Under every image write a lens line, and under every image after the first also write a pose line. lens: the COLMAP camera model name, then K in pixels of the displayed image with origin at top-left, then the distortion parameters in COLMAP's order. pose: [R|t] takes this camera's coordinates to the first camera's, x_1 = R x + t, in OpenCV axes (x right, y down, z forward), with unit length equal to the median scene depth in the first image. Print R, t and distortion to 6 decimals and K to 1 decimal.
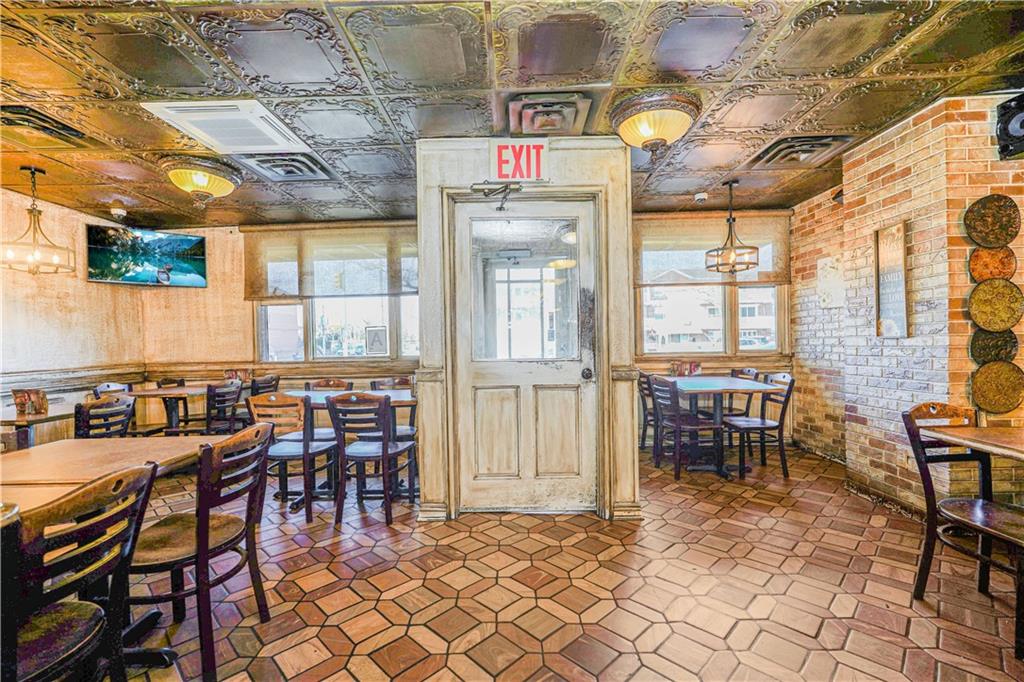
lens RADIAL K [[458.0, 0, 512.0], [0, 458.0, 341.0], [0, 0, 1]] dist [0.013262, -0.000455]
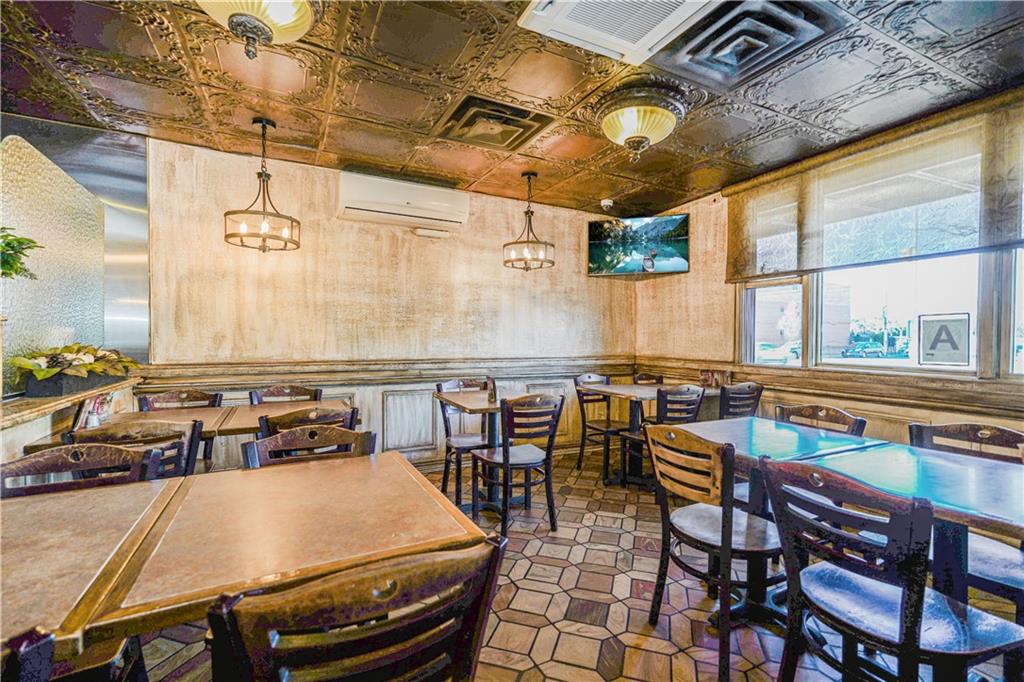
lens RADIAL K [[458.0, 0, 512.0], [0, 458.0, 341.0], [0, 0, 1]] dist [0.013262, -0.000455]
pose [[0.474485, 0.033327, -0.879632, -0.062959], [-0.020666, 0.999429, 0.026718, -0.003597], [0.880021, 0.005501, 0.474903, 0.310771]]
